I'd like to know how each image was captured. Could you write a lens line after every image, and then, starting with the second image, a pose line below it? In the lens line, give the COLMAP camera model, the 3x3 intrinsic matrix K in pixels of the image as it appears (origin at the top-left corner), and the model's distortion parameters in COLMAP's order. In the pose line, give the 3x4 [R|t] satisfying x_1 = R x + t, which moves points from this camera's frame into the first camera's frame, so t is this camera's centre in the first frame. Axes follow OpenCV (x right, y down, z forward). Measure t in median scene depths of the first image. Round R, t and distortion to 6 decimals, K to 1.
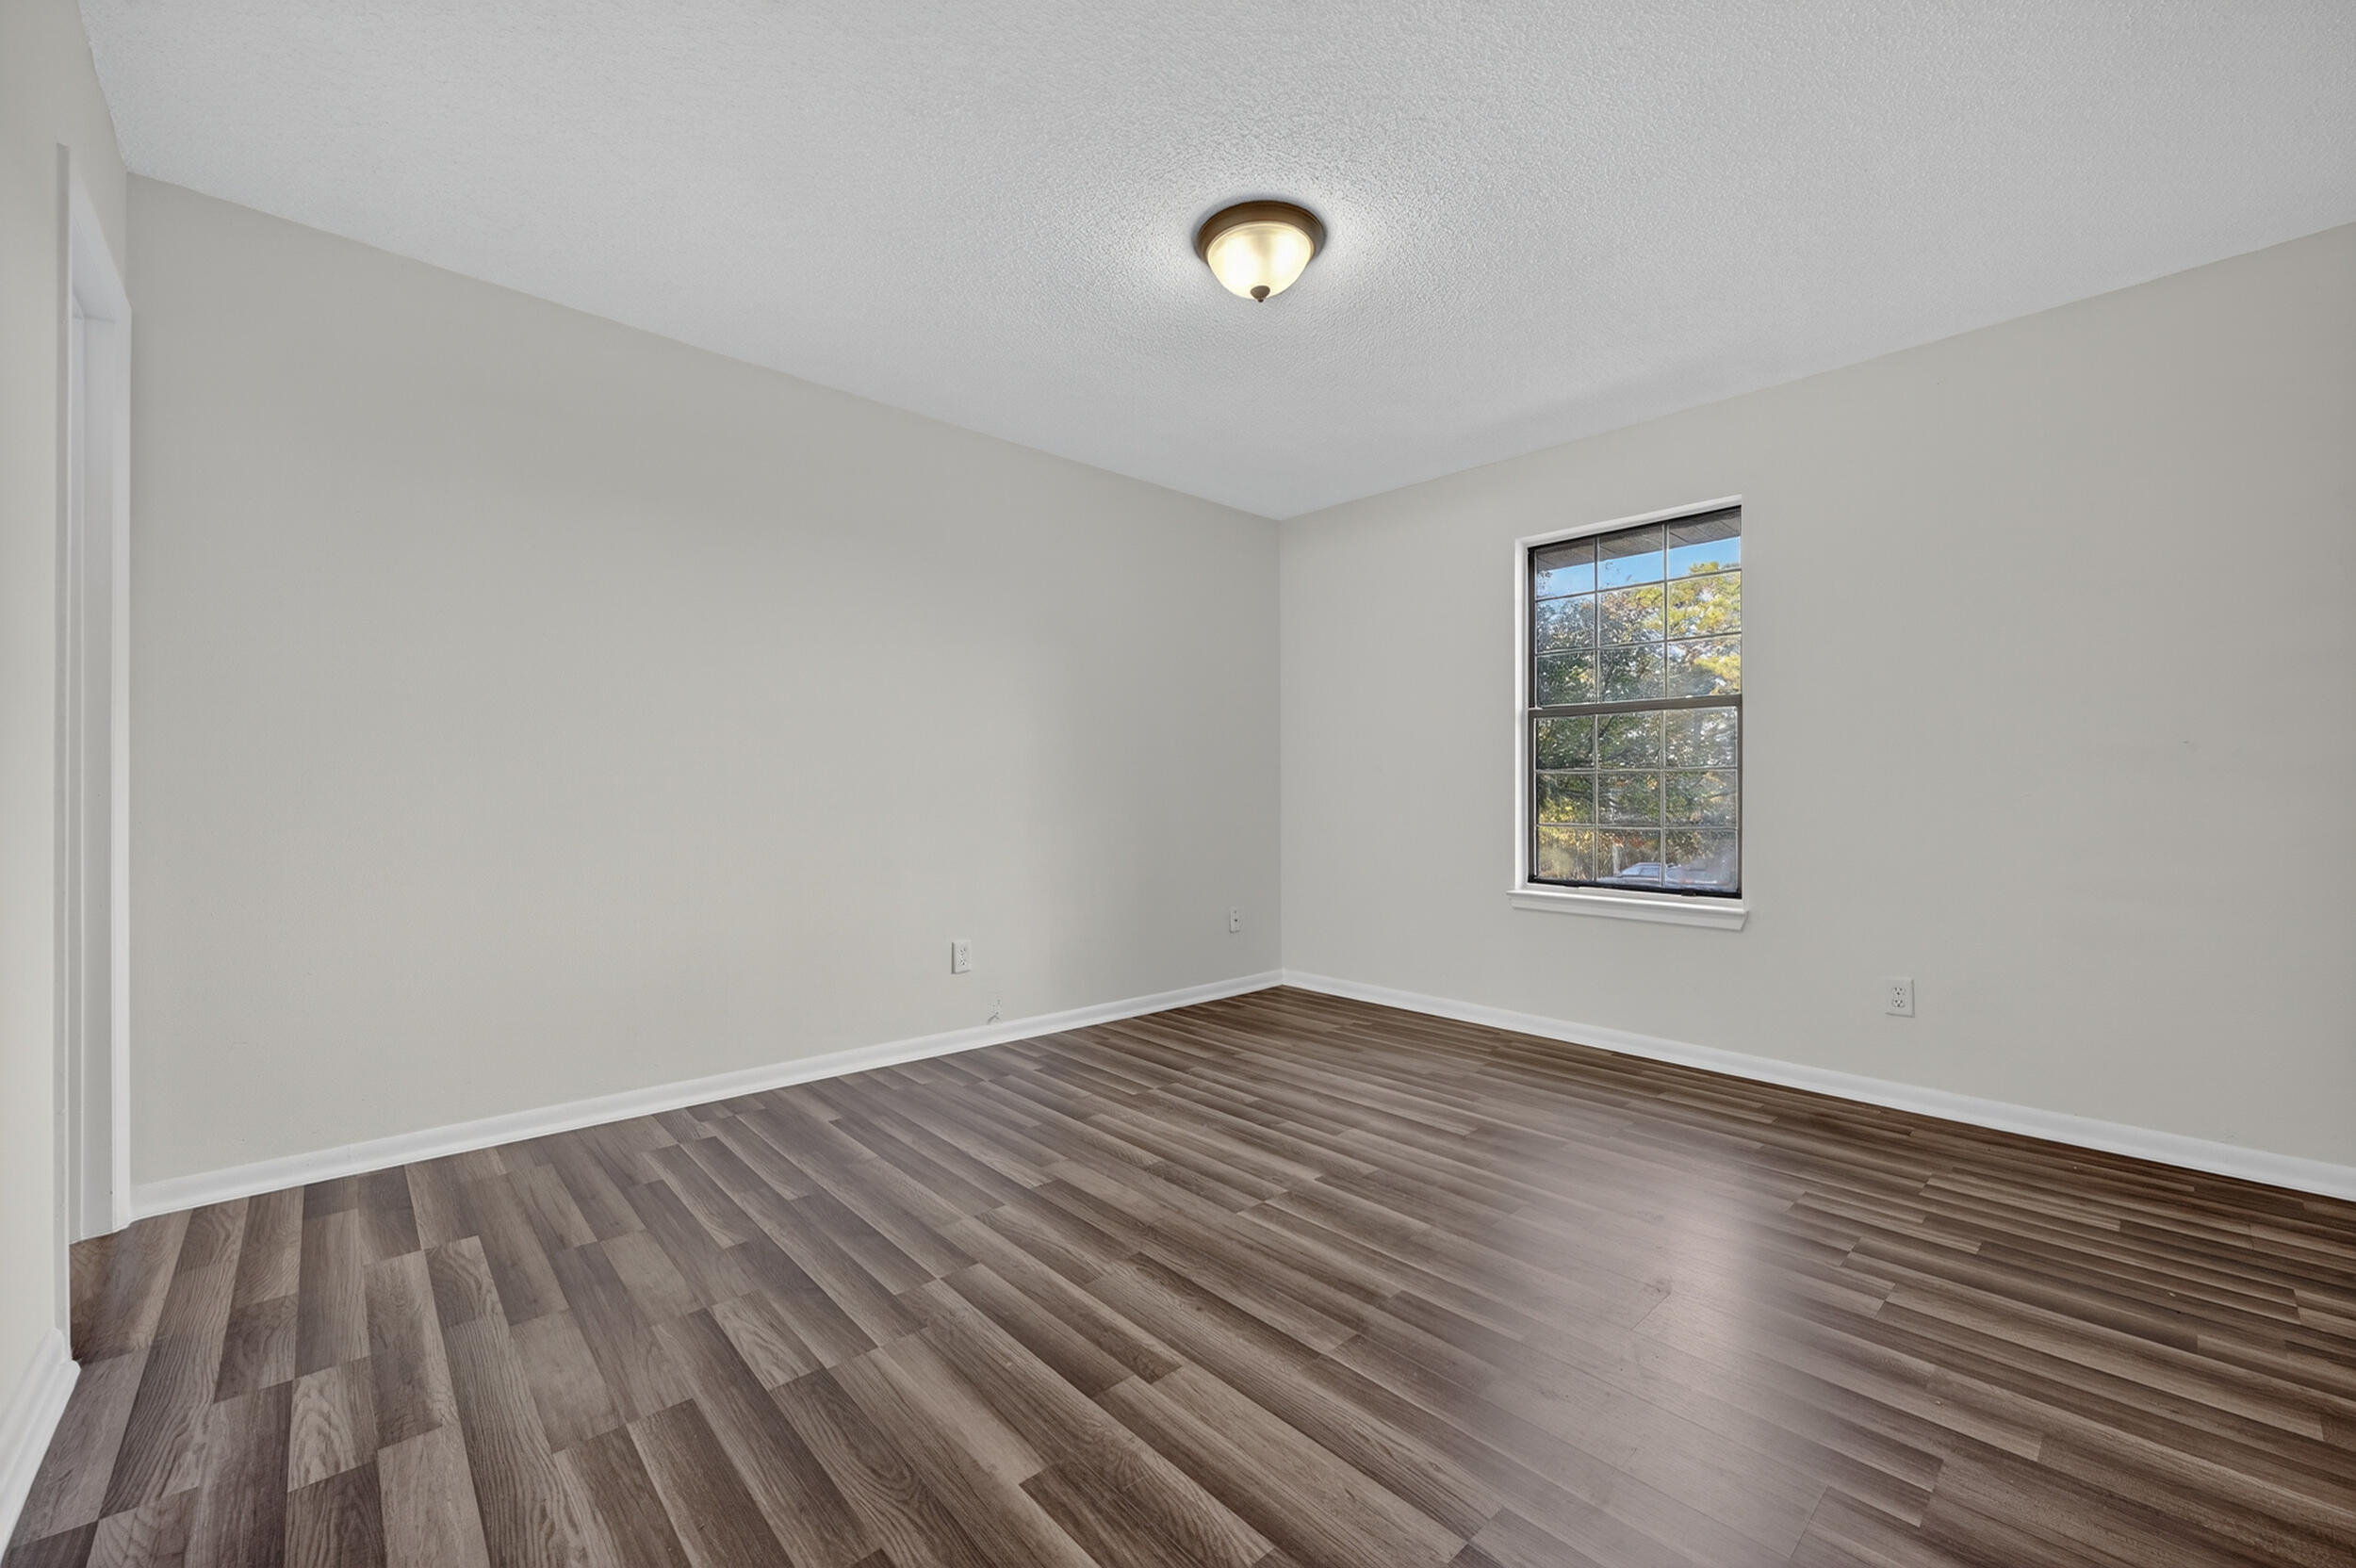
lens RADIAL K [[927.0, 0, 1182.1], [0, 927.0, 784.1], [0, 0, 1]] dist [-0.001860, -0.000241]
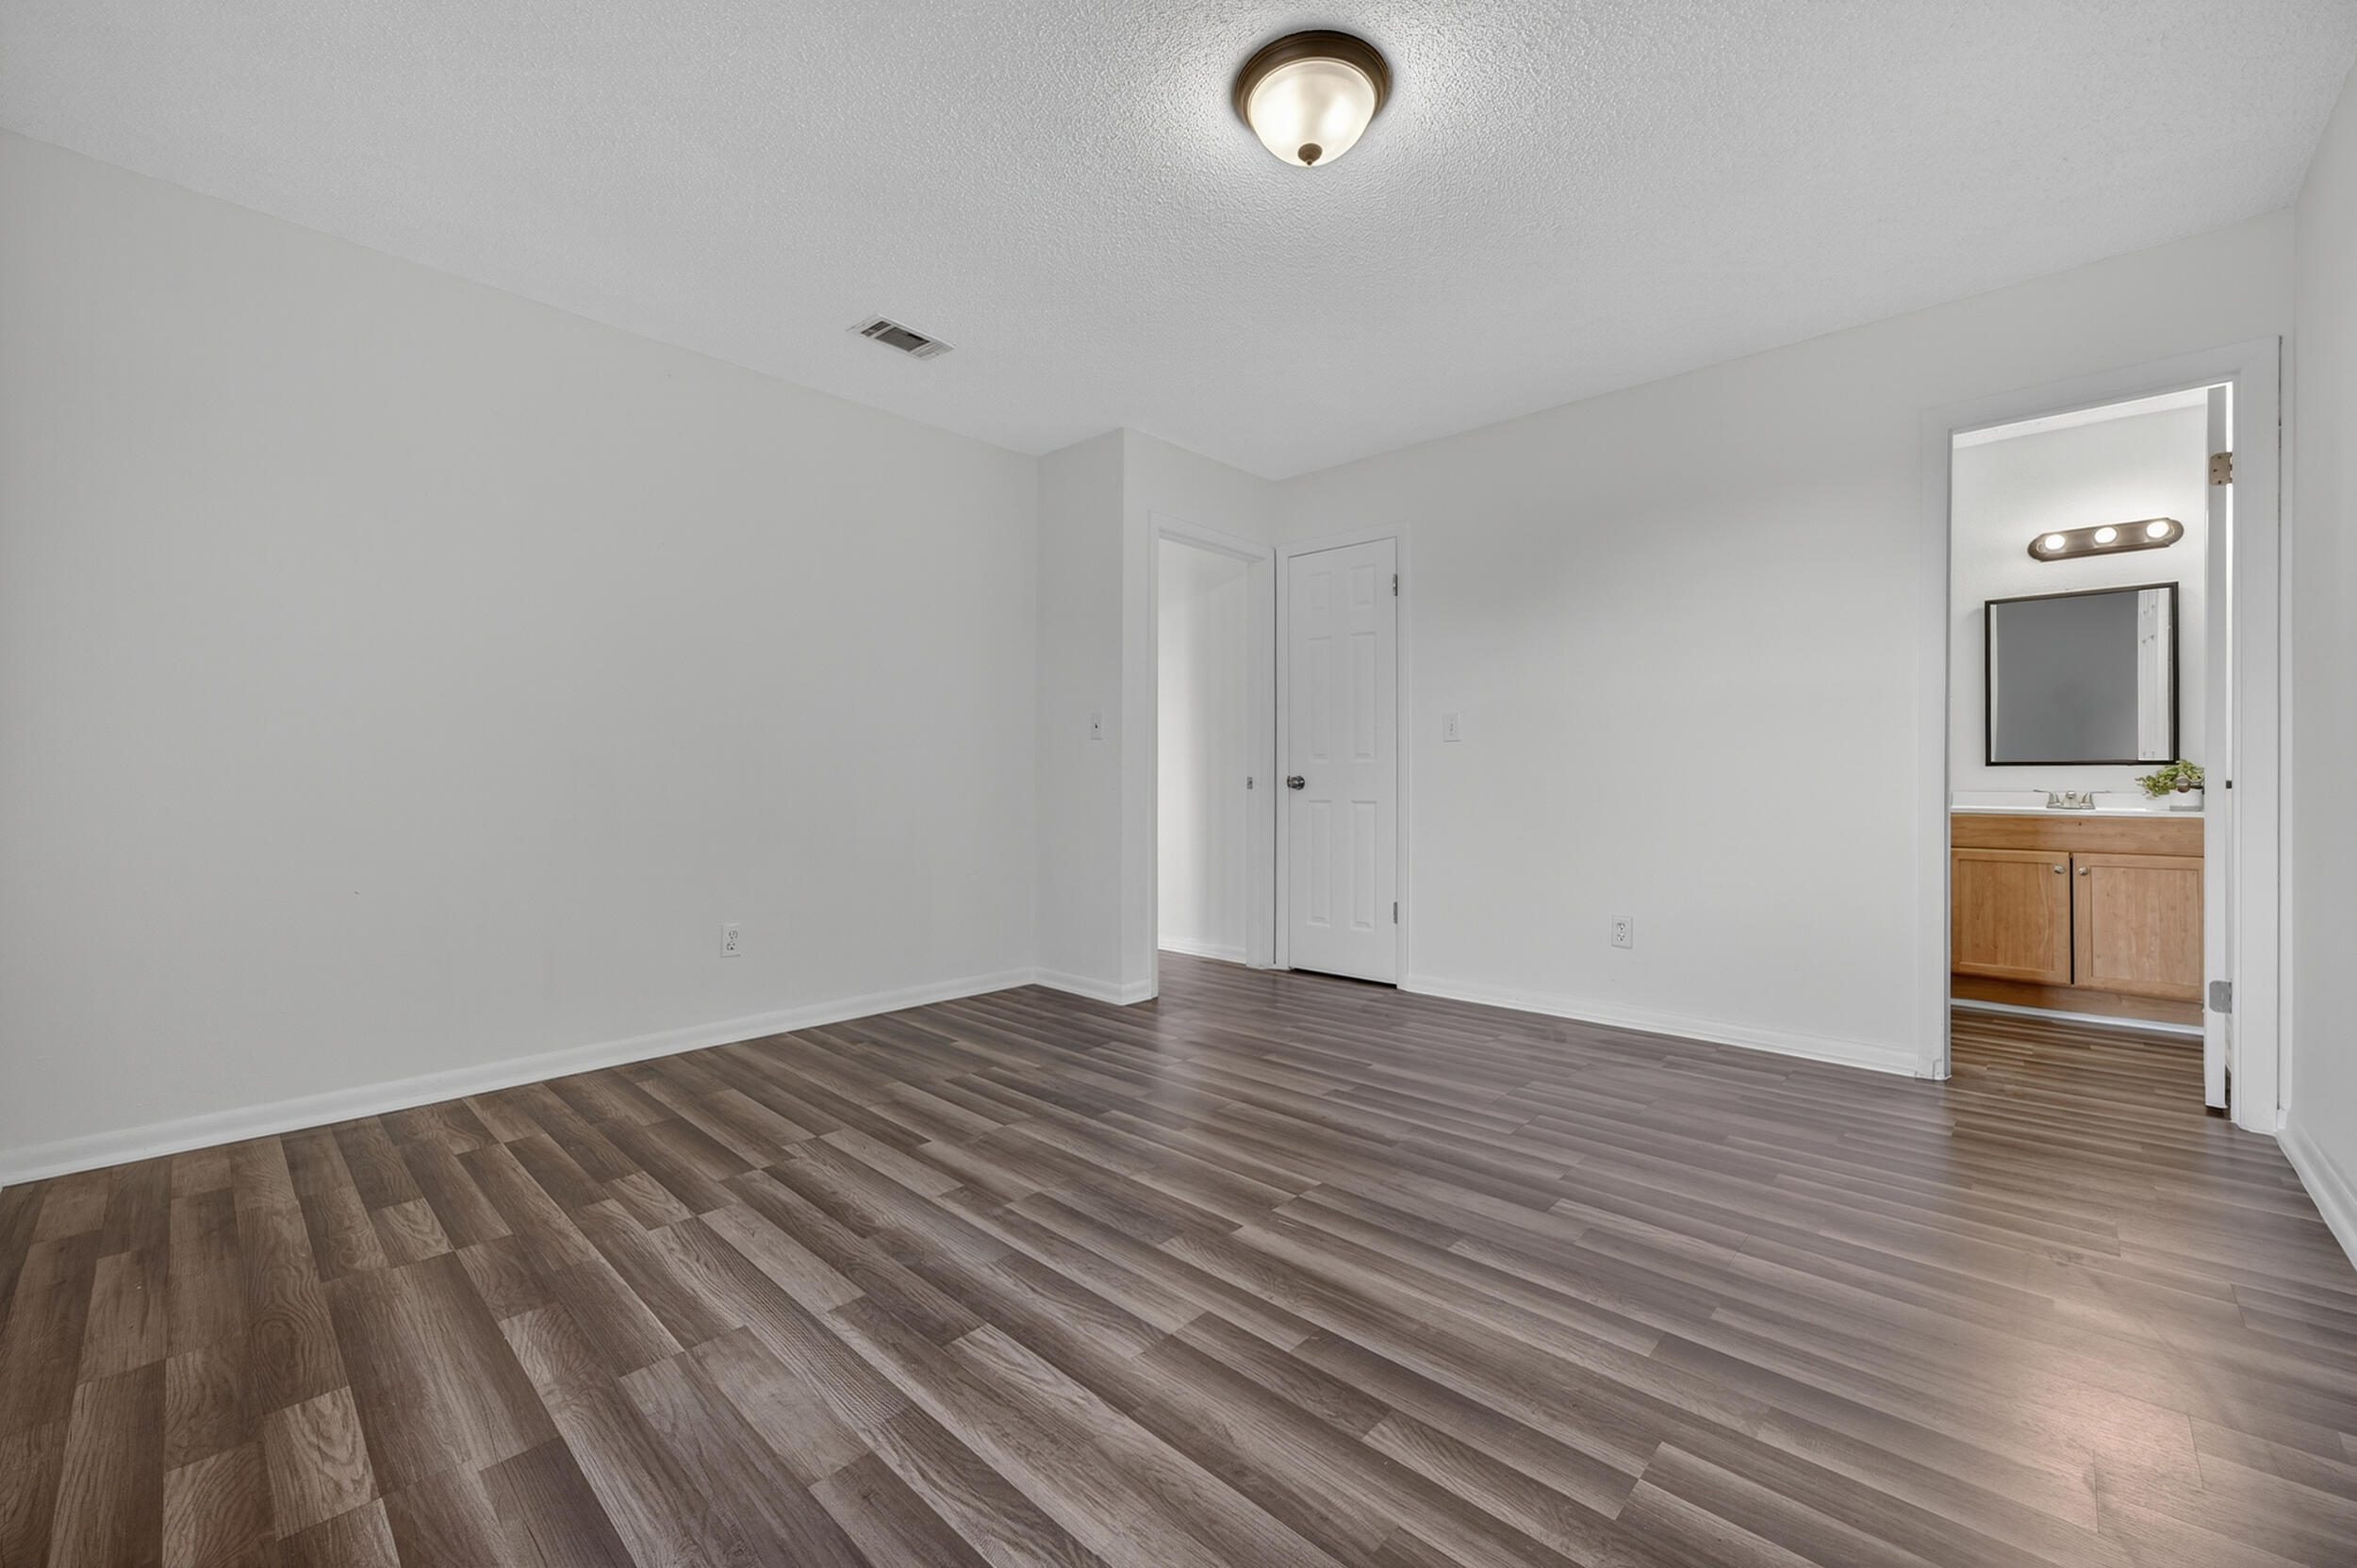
lens RADIAL K [[927.4, 0, 1182.6], [0, 927.4, 784.1], [0, 0, 1]] dist [-0.001860, -0.000241]
pose [[-0.997369, -0.002381, -0.072446, 0.284309], [-0.001369, 0.999901, -0.014020, 0.058724], [0.072472, -0.013884, -0.997274, 2.019582]]
